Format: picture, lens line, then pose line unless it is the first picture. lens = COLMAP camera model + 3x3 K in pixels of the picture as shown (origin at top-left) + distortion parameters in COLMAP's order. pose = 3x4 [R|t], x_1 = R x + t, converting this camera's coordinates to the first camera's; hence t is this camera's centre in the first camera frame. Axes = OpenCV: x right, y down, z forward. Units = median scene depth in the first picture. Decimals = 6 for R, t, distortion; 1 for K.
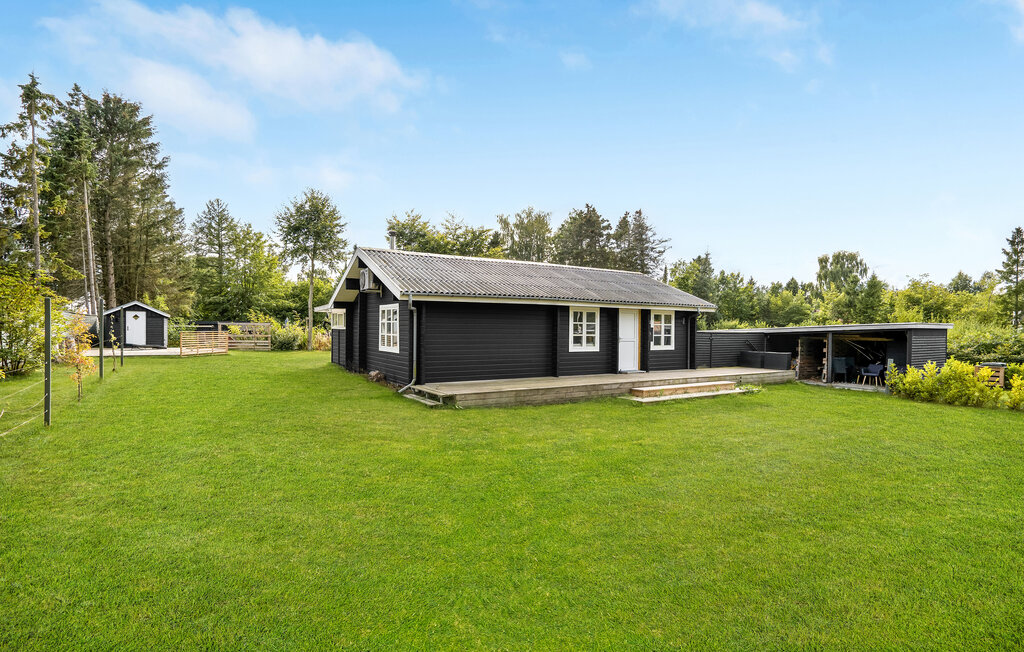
lens RADIAL K [[524.4, 0, 510.1], [0, 524.4, 330.9], [0, 0, 1]] dist [-0.002705, -0.000237]
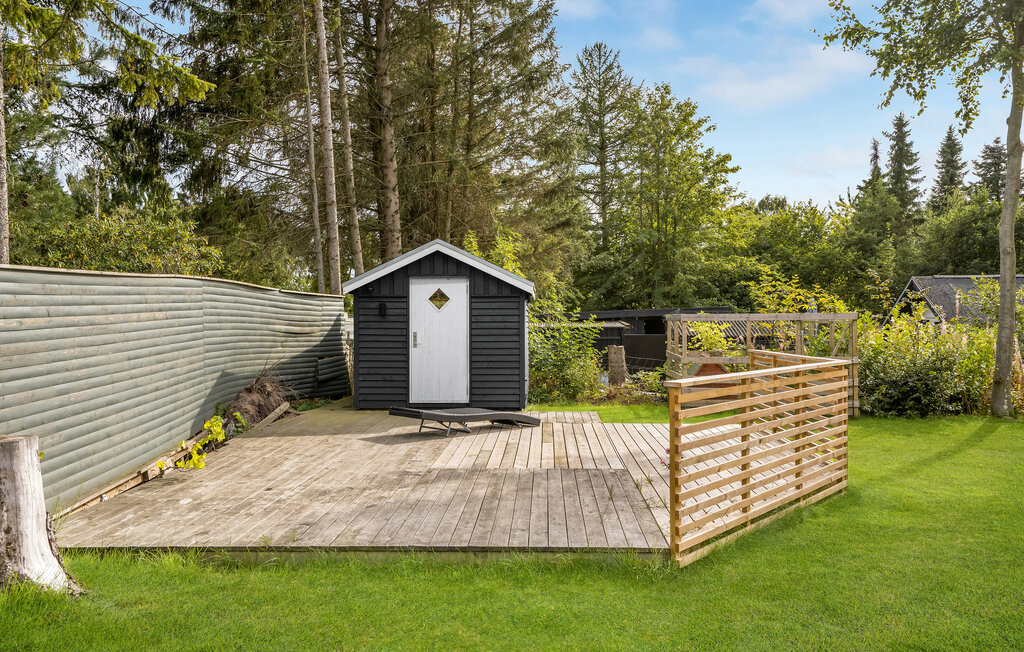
lens RADIAL K [[956.0, 0, 512.1], [0, 956.0, 325.3], [0, 0, 1]] dist [-0.001215, 0.000000]
pose [[0.843098, -0.009898, -0.537669, -0.319938], [0.010533, 0.999943, -0.001892, -0.008807], [0.537657, -0.004068, 0.843154, 0.463304]]
